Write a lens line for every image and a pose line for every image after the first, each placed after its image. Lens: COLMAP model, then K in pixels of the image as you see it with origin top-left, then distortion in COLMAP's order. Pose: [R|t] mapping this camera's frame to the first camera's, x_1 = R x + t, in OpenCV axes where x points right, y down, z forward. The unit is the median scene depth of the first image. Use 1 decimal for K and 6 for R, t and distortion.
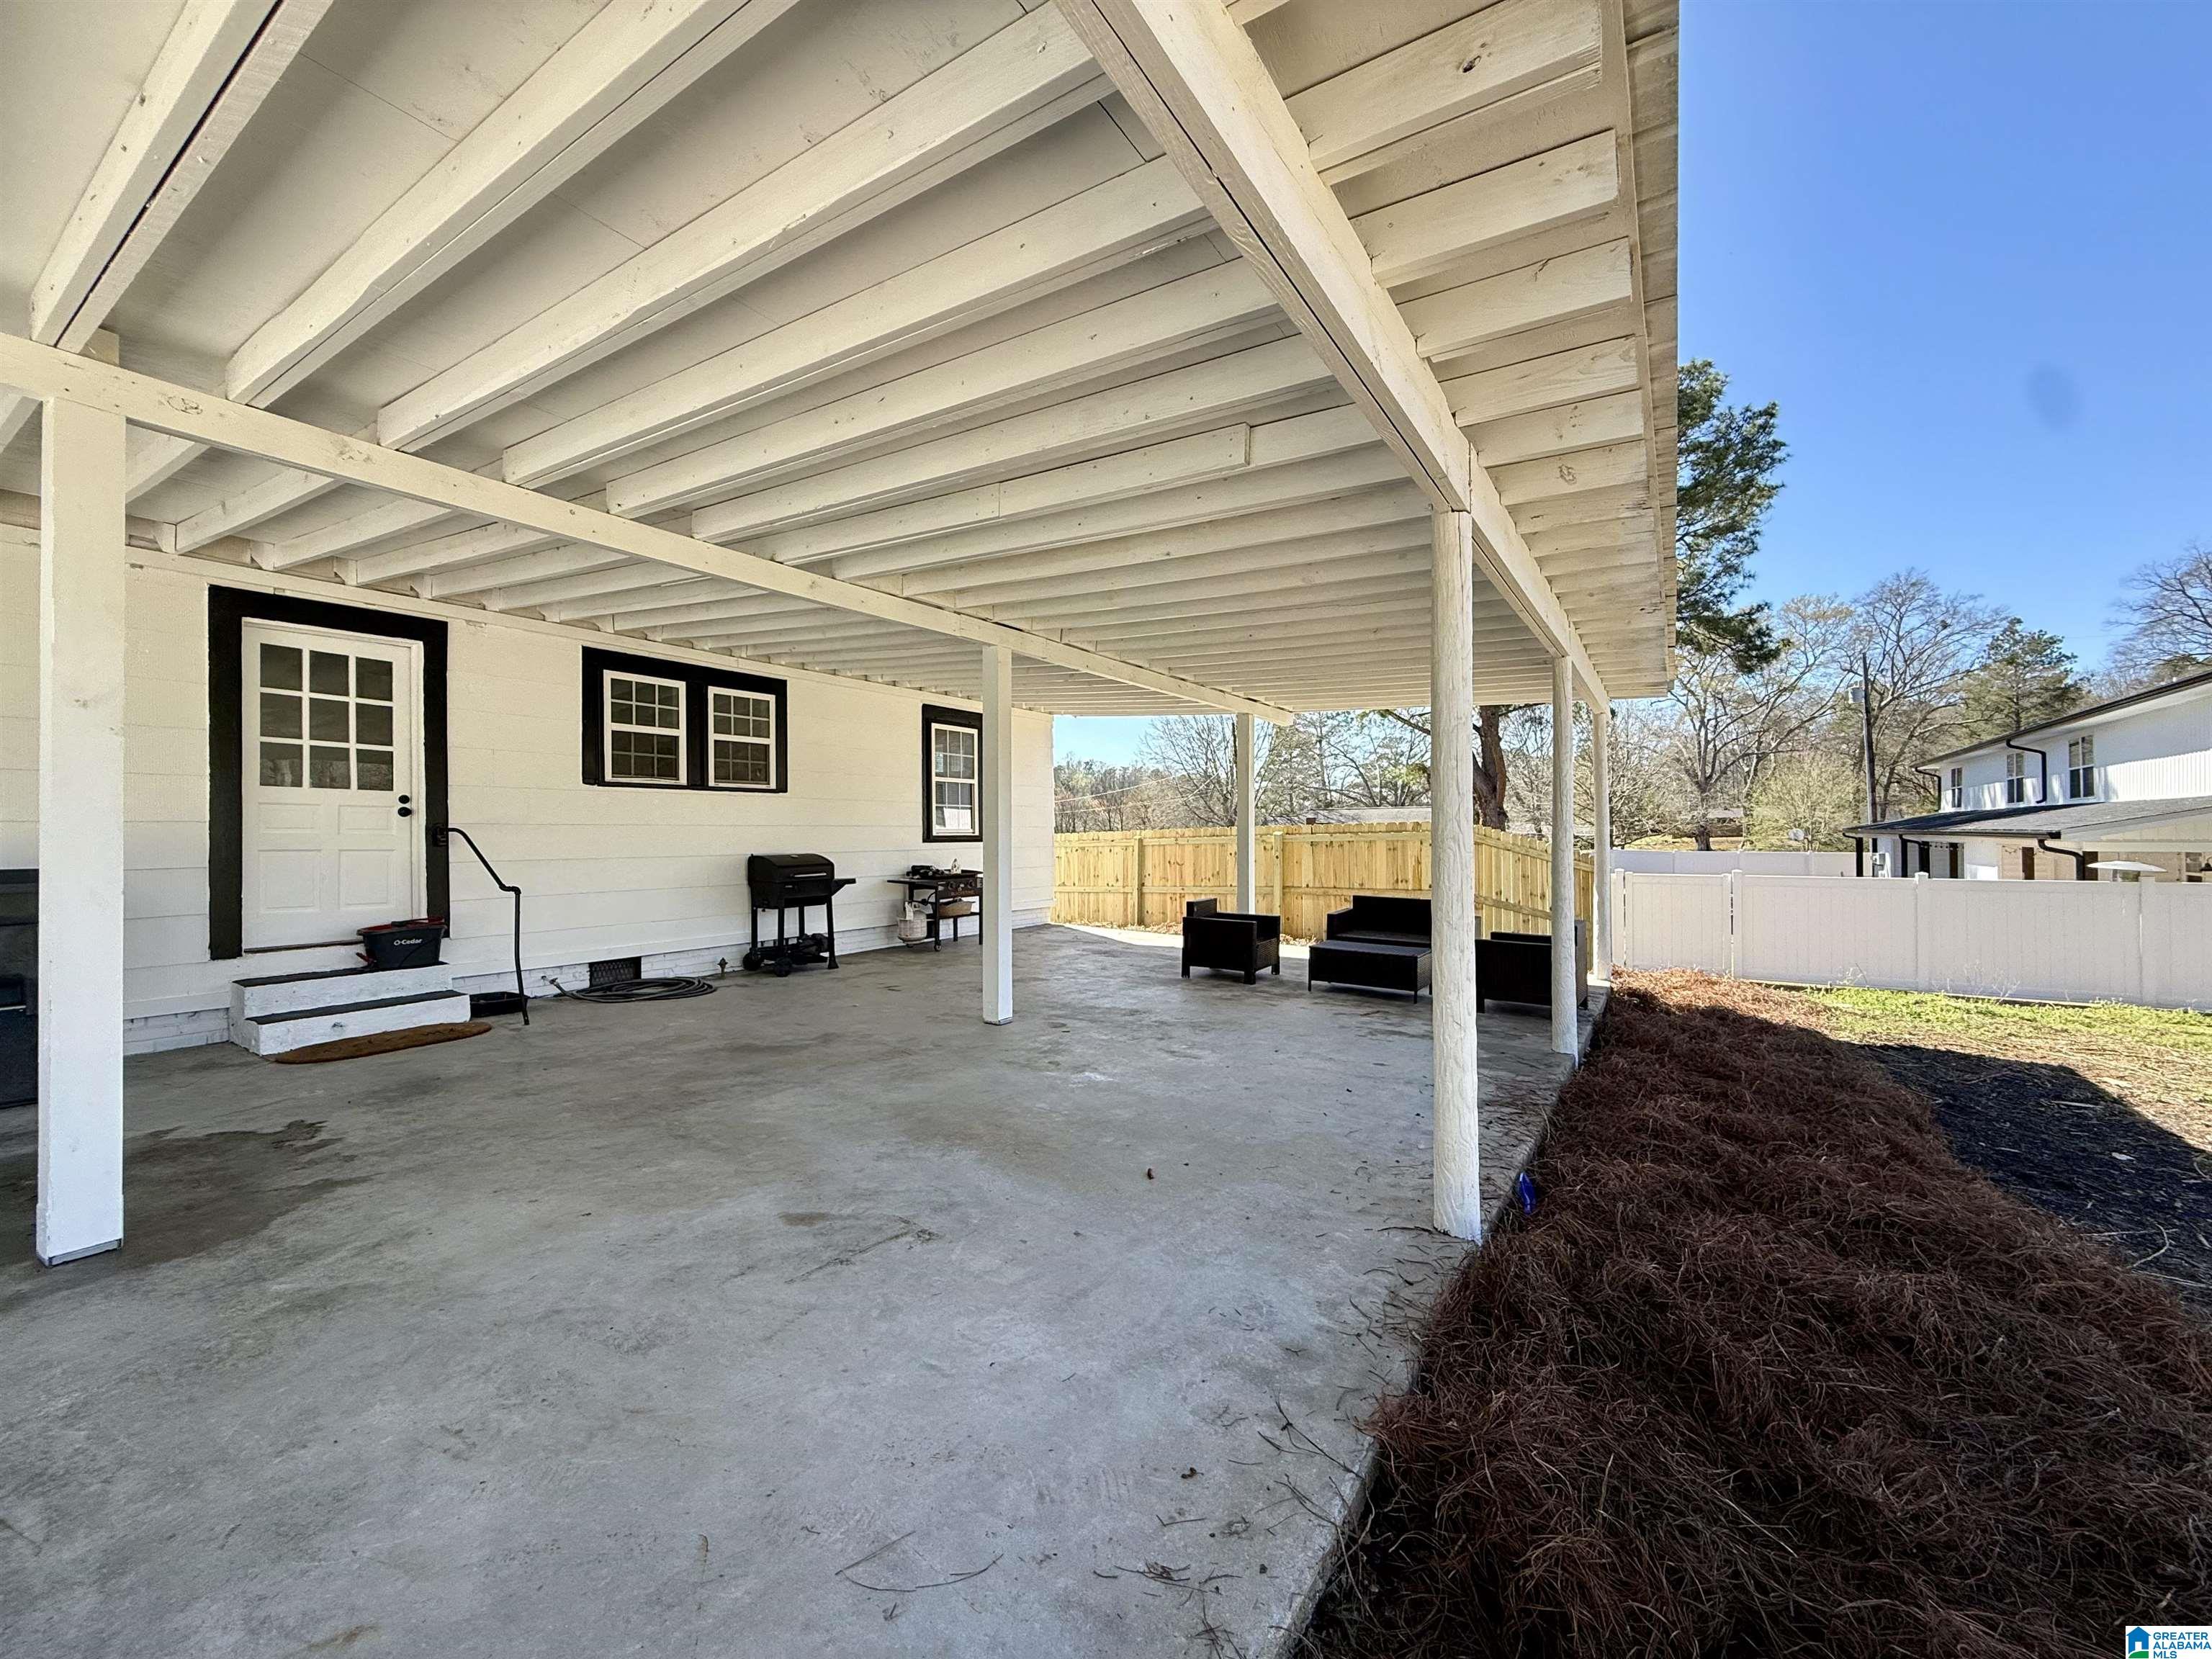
lens RADIAL K [[893.2, 0, 1115.7], [0, 893.2, 835.6], [0, 0, 1]] dist [-0.000910, 0.000120]
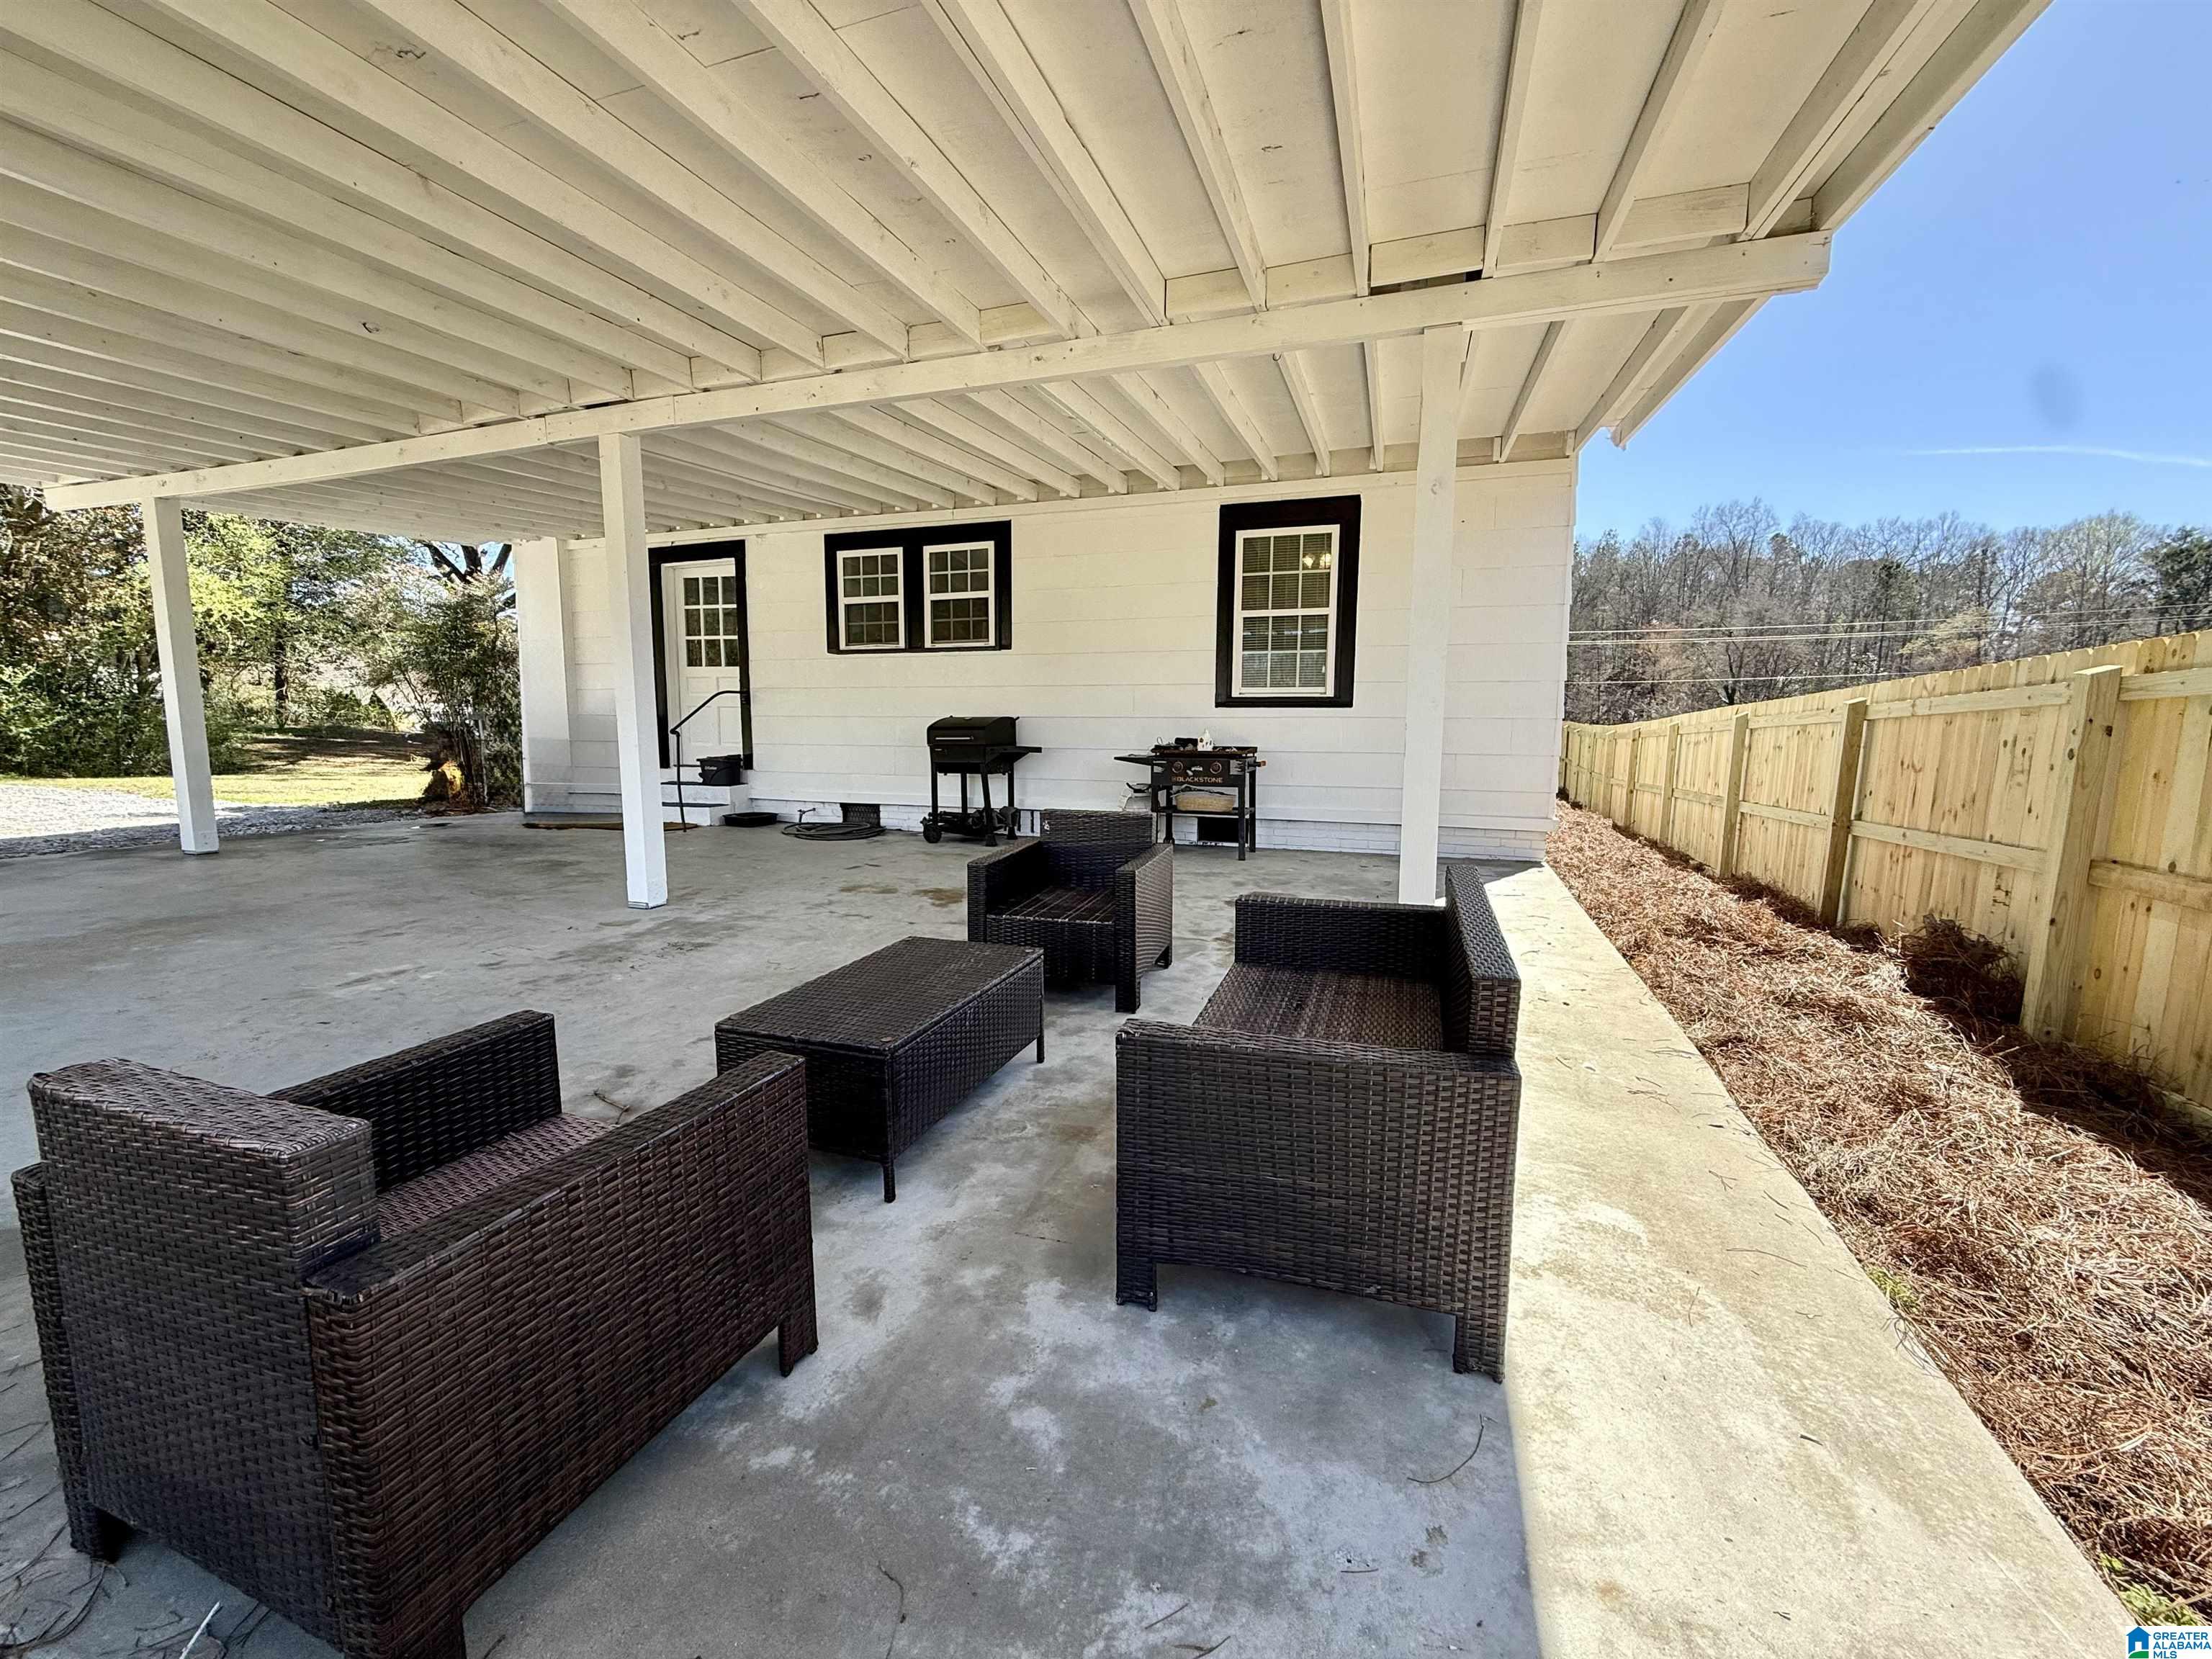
lens RADIAL K [[893.2, 0, 1116.7], [0, 893.2, 812.9], [0, 0, 1]] dist [-0.000910, 0.000120]
pose [[0.239770, 0.123024, -0.963003, 0.598452], [0.001197, 0.991900, 0.127014, 0.002100], [0.970829, -0.031607, 0.237681, 0.963696]]
